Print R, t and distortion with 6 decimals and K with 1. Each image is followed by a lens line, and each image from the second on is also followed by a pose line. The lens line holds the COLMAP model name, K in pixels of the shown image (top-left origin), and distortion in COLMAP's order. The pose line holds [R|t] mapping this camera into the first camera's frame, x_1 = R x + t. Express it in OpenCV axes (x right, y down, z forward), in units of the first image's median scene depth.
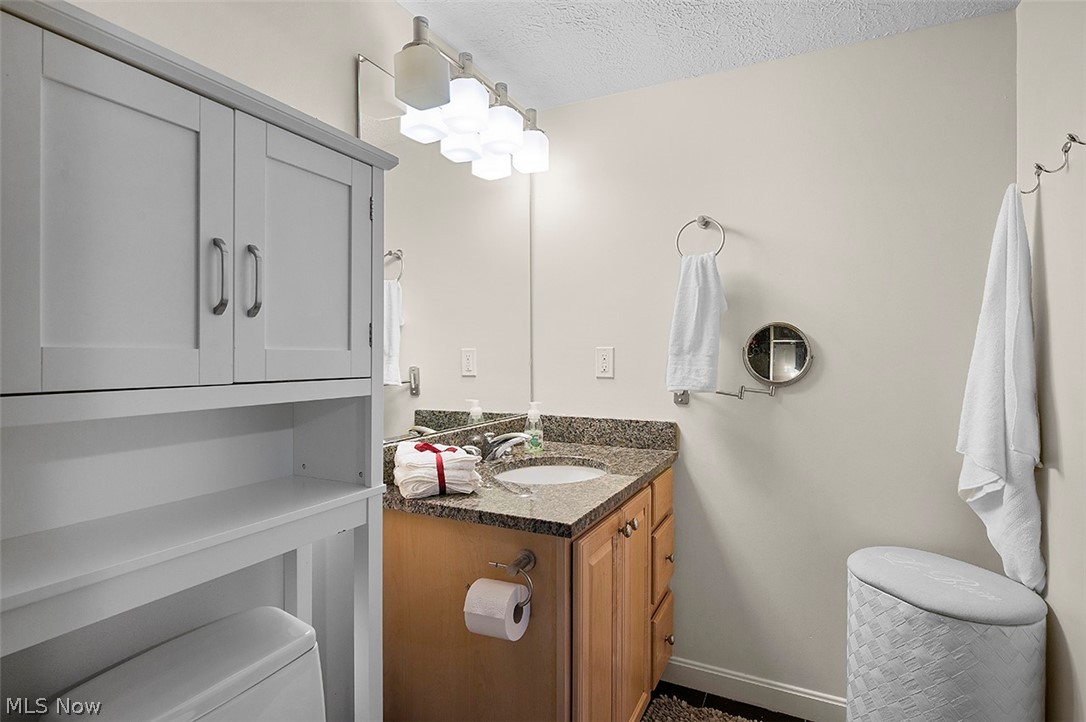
lens RADIAL K [[568.8, 0, 541.0], [0, 568.8, 357.0], [0, 0, 1]] dist [-0.004814, 0.001704]
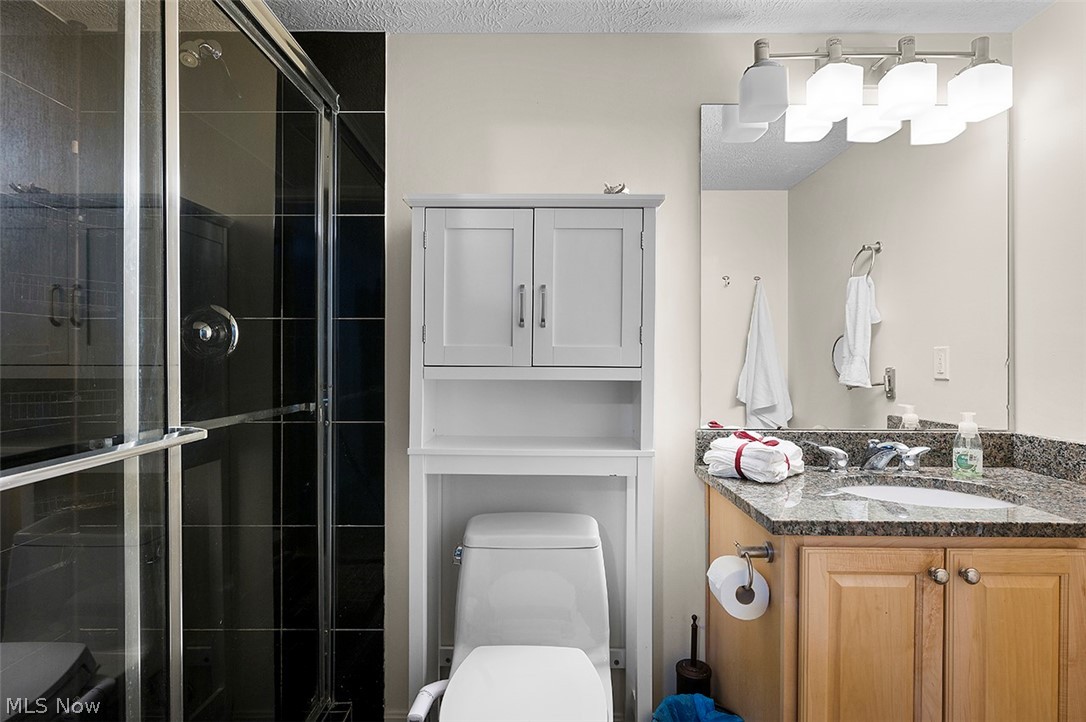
lens RADIAL K [[568.8, 0, 534.2], [0, 568.8, 361.2], [0, 0, 1]] dist [-0.004814, 0.001704]
pose [[0.400718, 0.005500, -0.916185, 0.464388], [-0.009301, 0.999955, 0.001935, 0.012277], [0.916154, 0.007746, 0.400751, 0.133885]]
